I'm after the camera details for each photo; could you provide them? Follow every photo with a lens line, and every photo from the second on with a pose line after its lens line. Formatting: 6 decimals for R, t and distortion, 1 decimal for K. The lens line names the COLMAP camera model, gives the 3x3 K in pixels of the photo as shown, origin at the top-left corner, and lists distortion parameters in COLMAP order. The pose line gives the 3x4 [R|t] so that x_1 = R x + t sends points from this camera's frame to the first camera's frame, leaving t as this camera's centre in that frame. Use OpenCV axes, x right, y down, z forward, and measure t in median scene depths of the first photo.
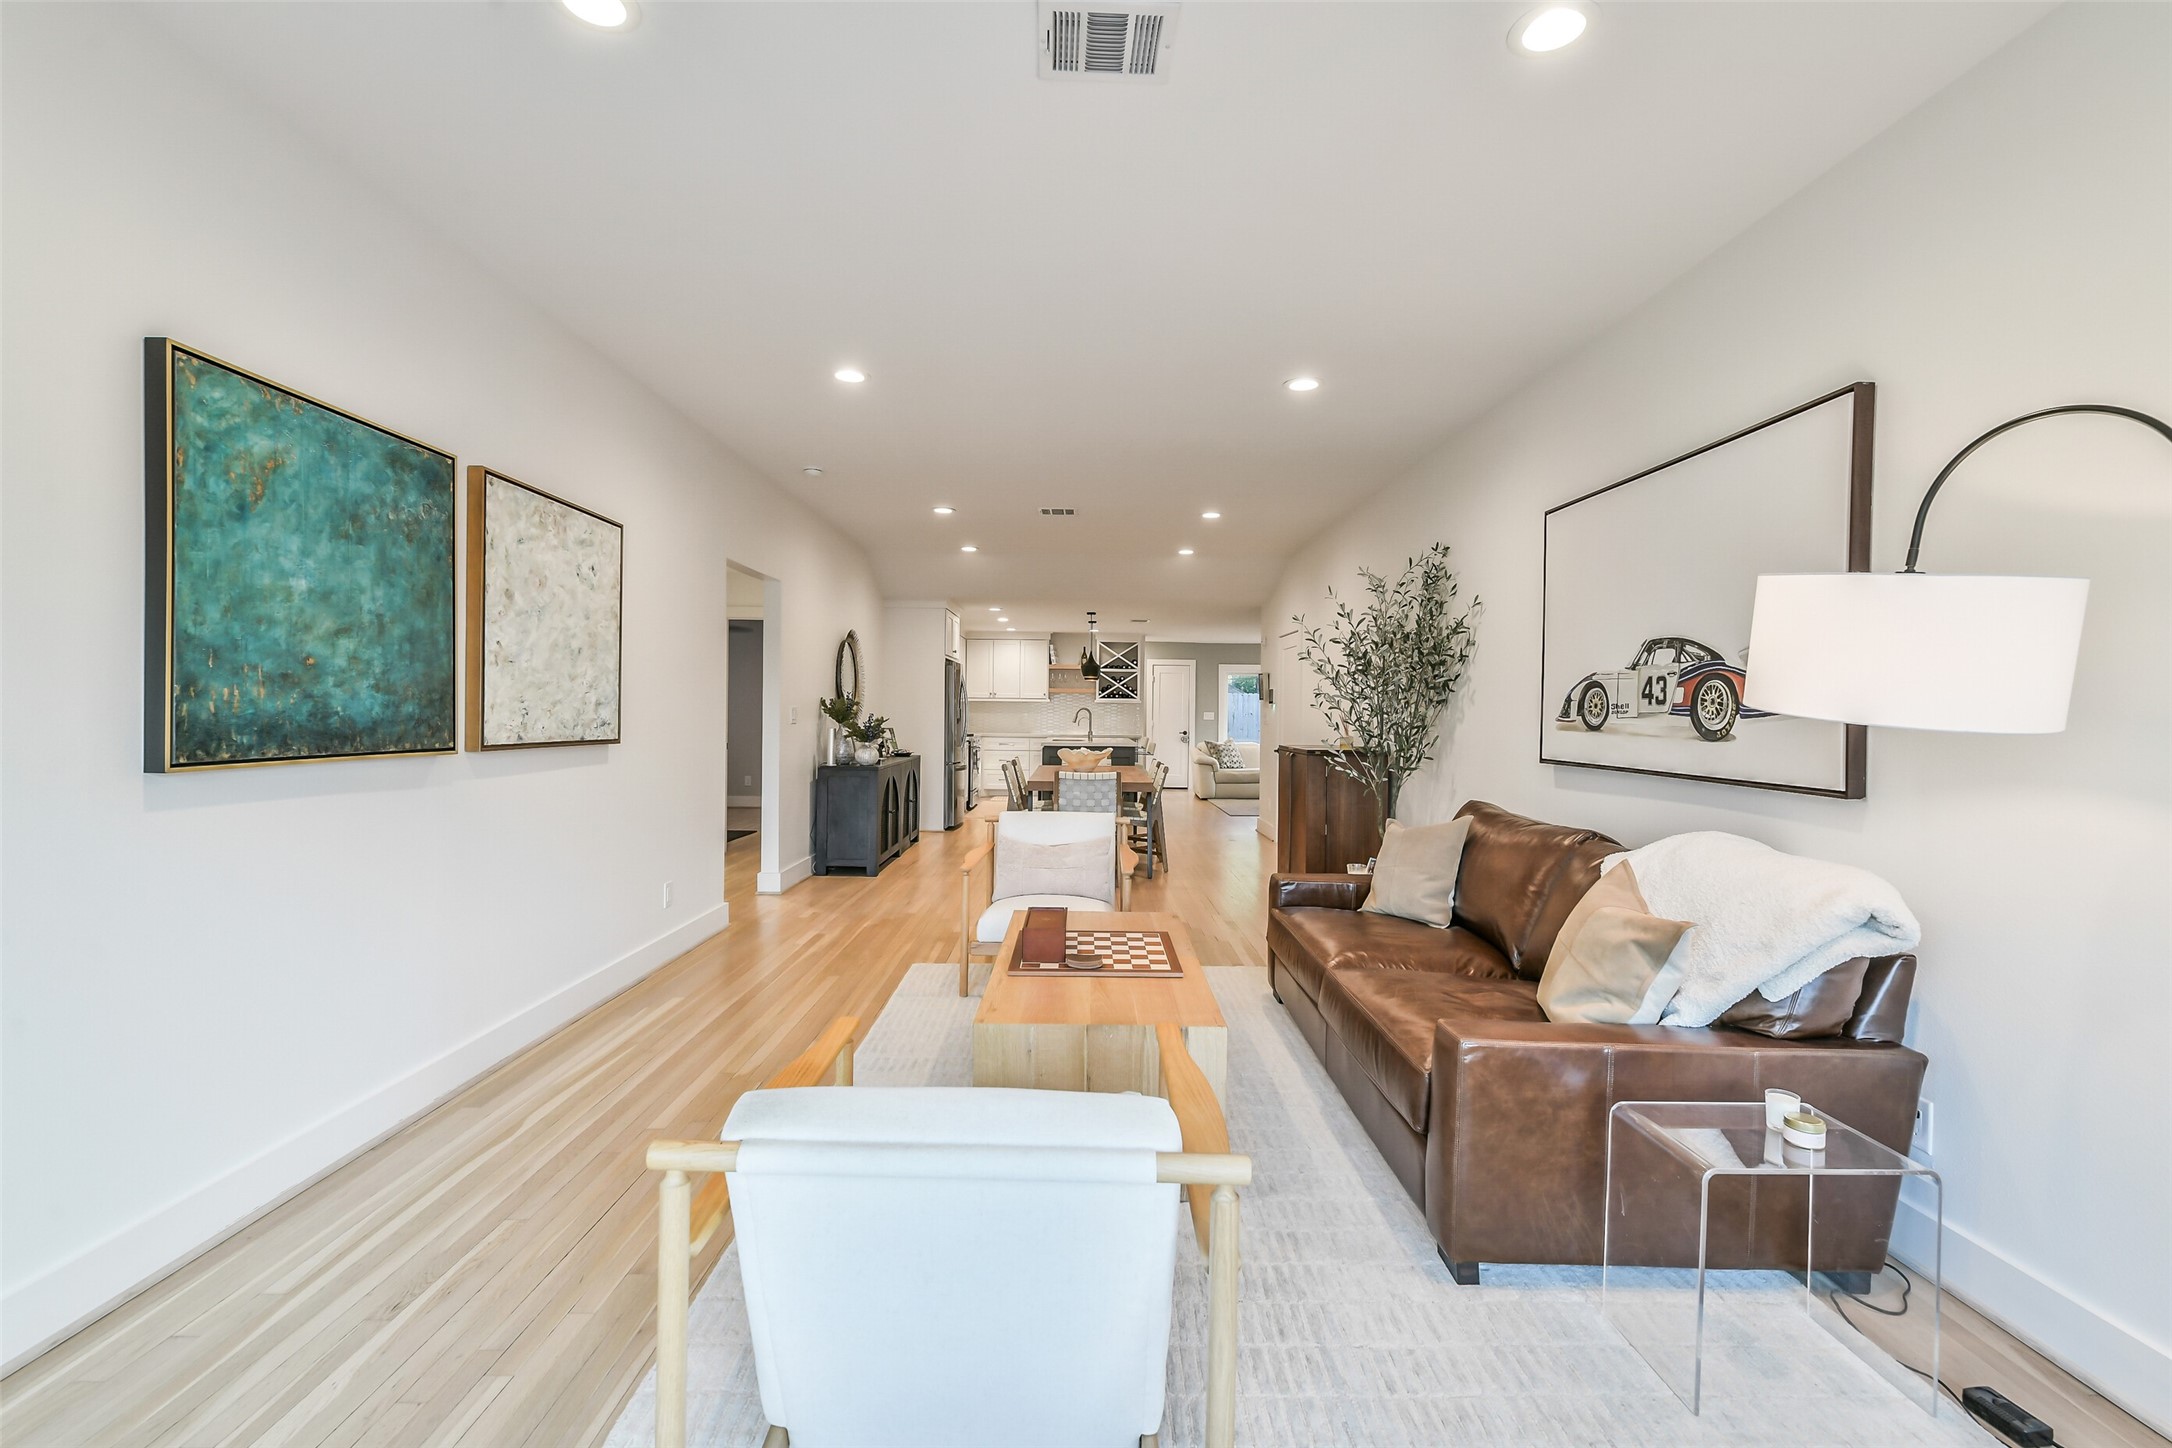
lens RADIAL K [[934.9, 0, 1087.9], [0, 934.9, 716.0], [0, 0, 1]] dist [0.004186, -0.003348]
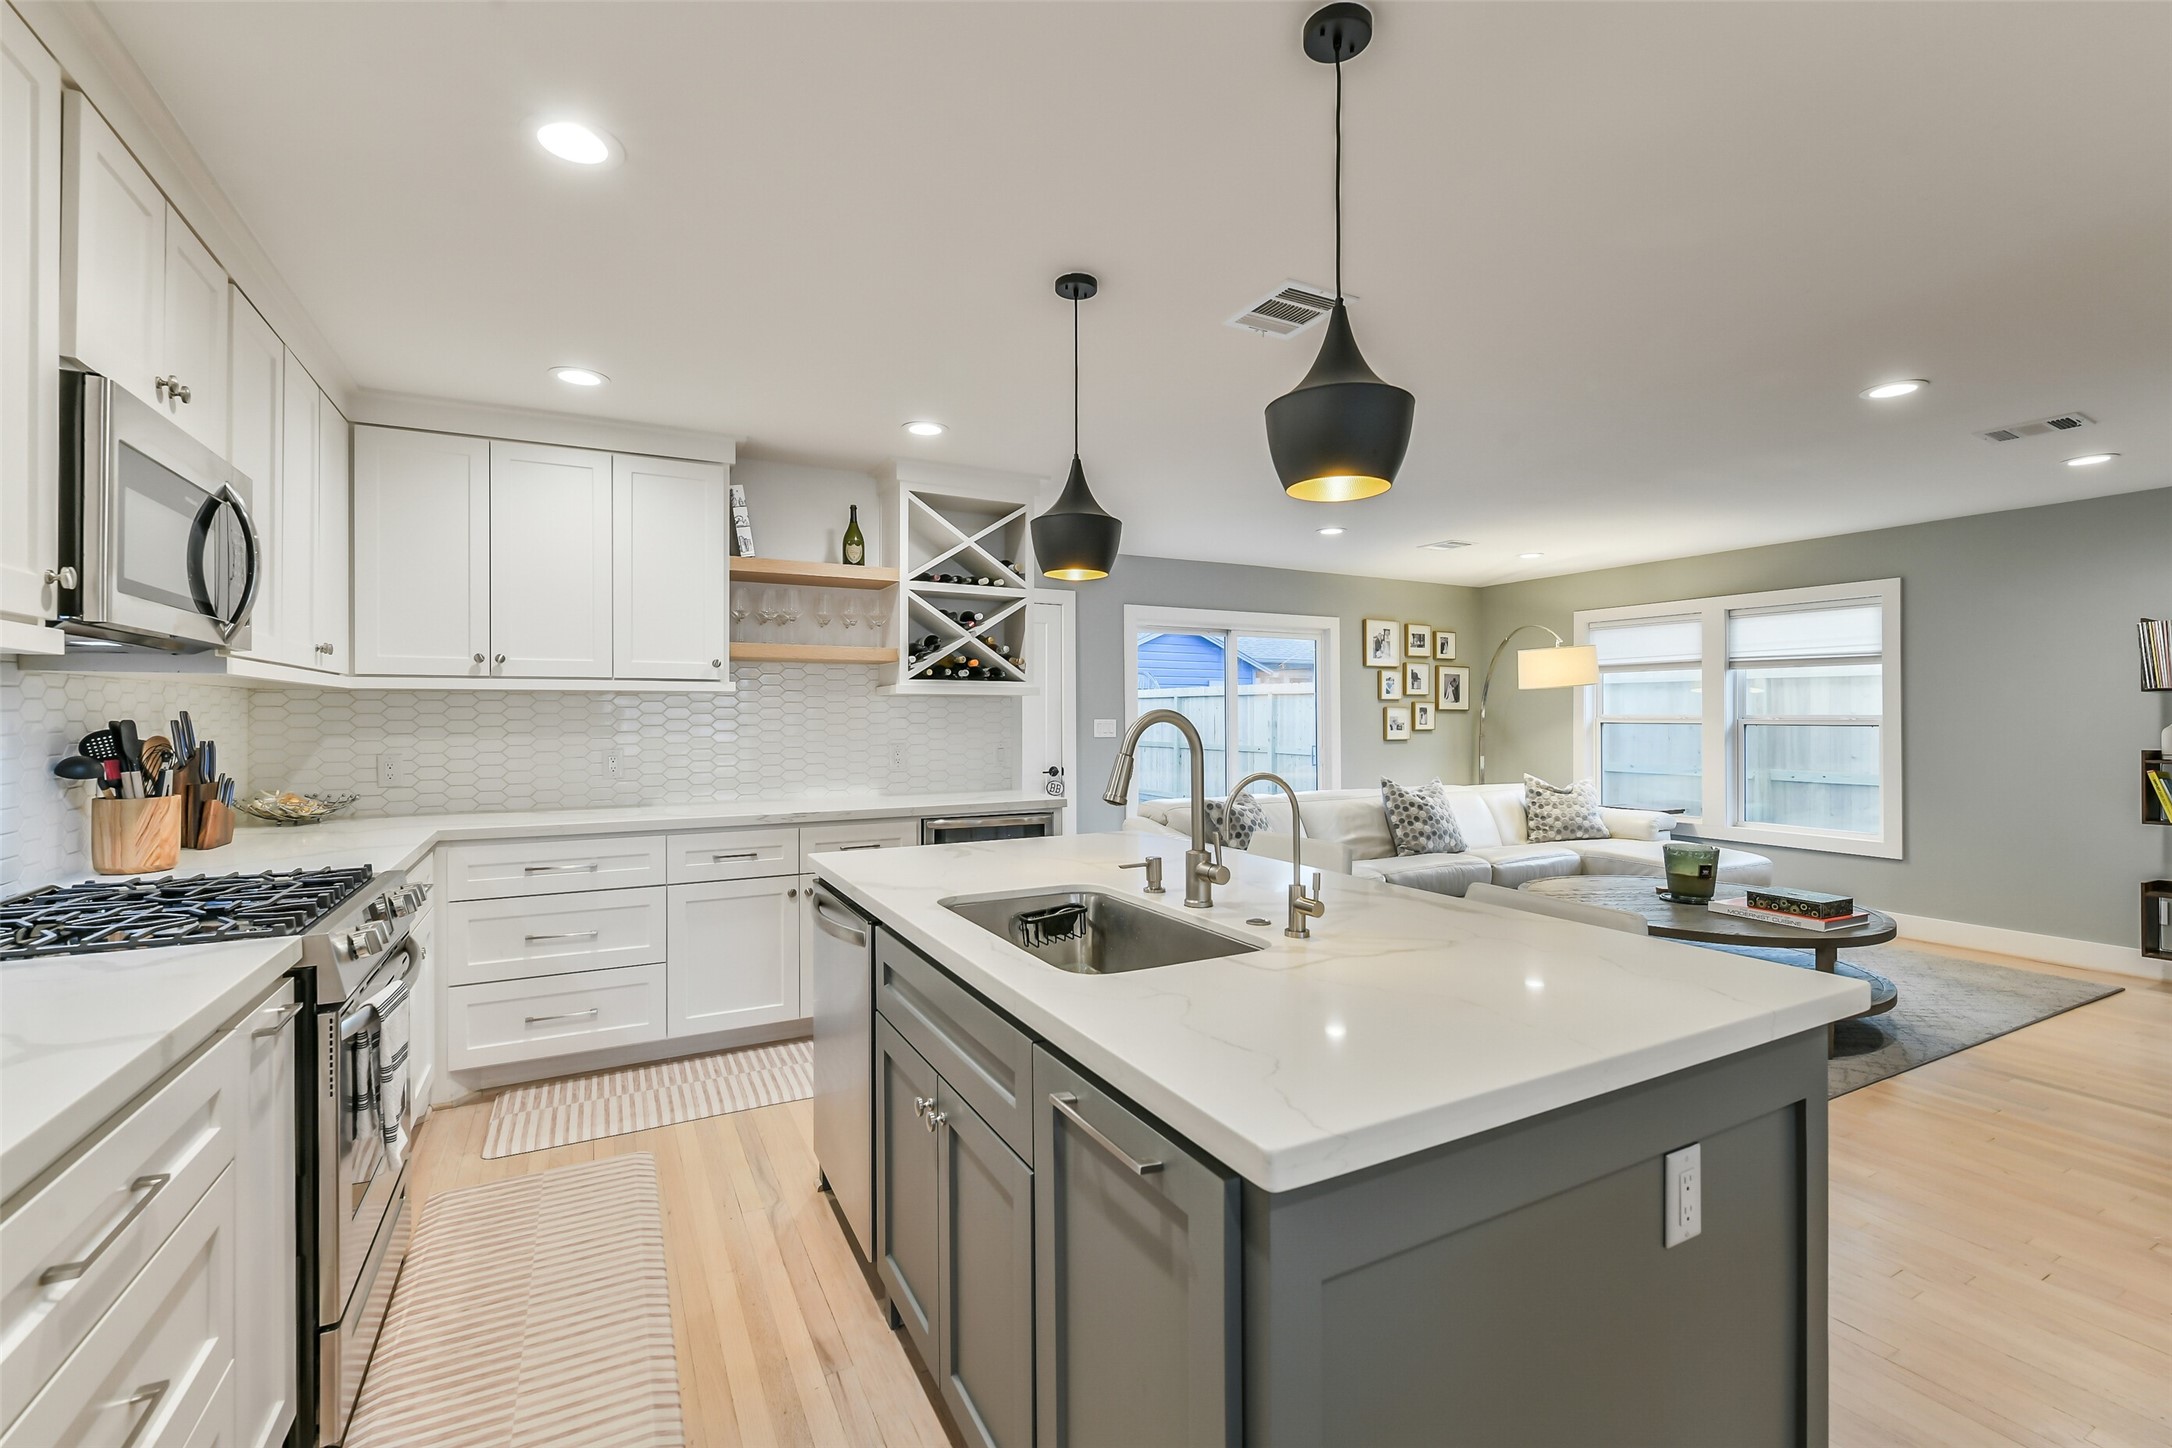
lens RADIAL K [[934.9, 0, 1088.6], [0, 934.9, 713.5], [0, 0, 1]] dist [0.004186, -0.003348]
pose [[0.887814, -0.012777, 0.460025, -0.304690], [0.014726, 0.999891, -0.000648, -0.028485], [-0.459967, 0.007350, 0.887906, 2.878524]]
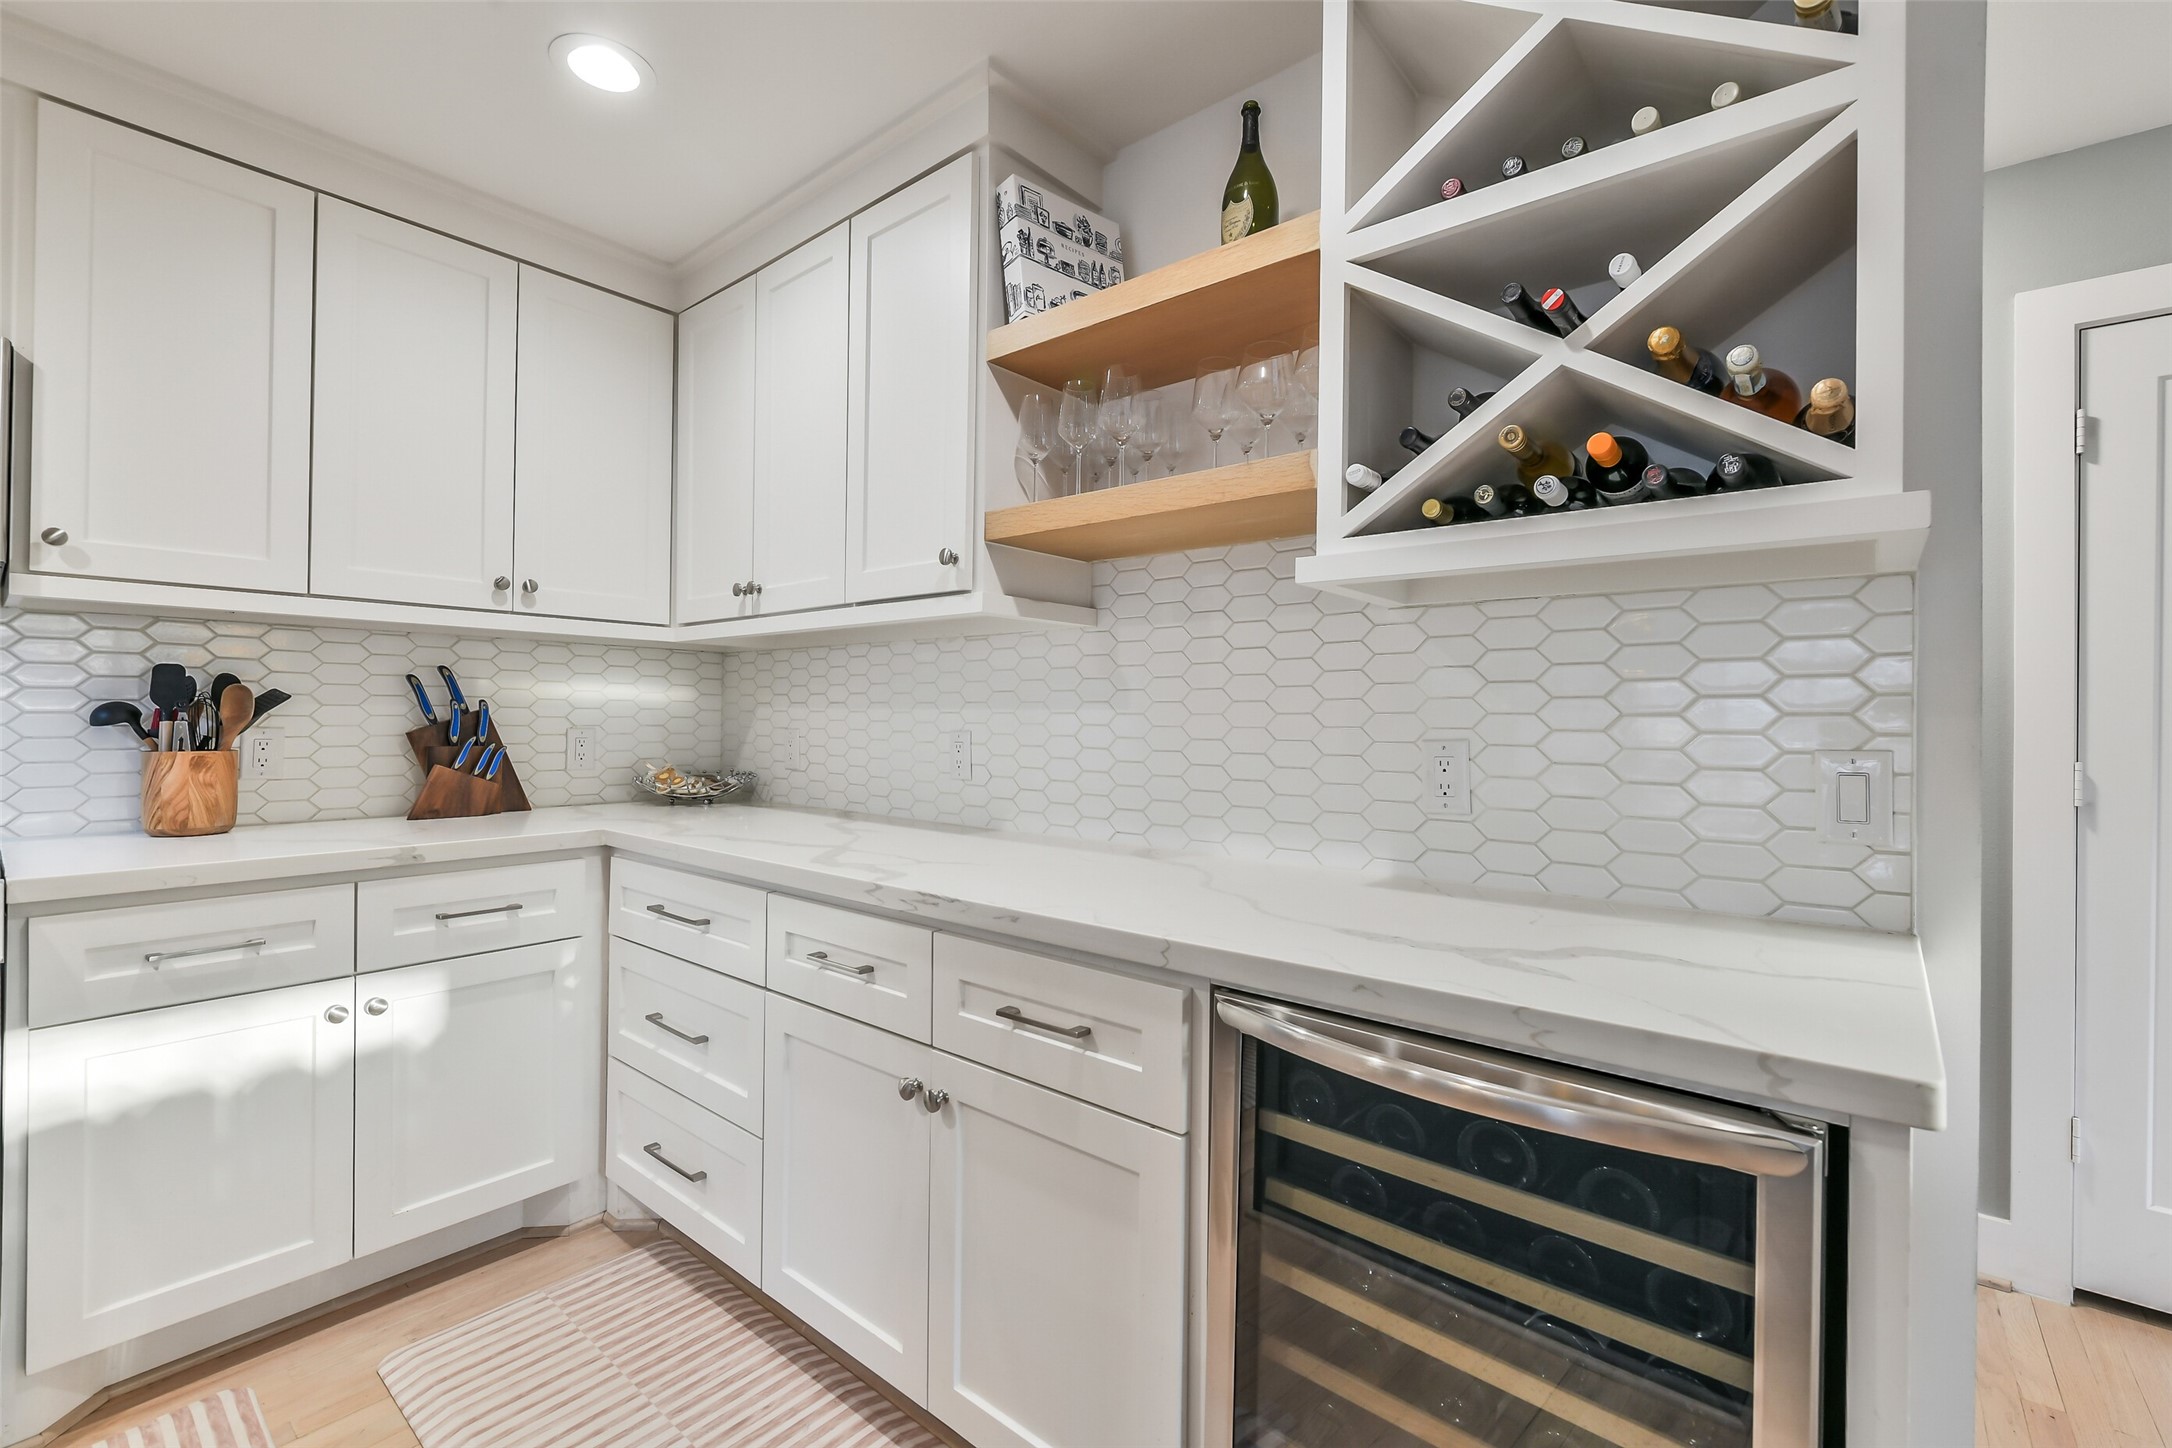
lens RADIAL K [[934.9, 0, 1088.7], [0, 934.9, 712.7], [0, 0, 1]] dist [0.004186, -0.003348]
pose [[0.763388, -0.007674, -0.645894, 0.220177], [-0.004951, 0.999831, -0.017732, 0.004211], [0.645921, 0.016734, 0.763221, 3.695424]]
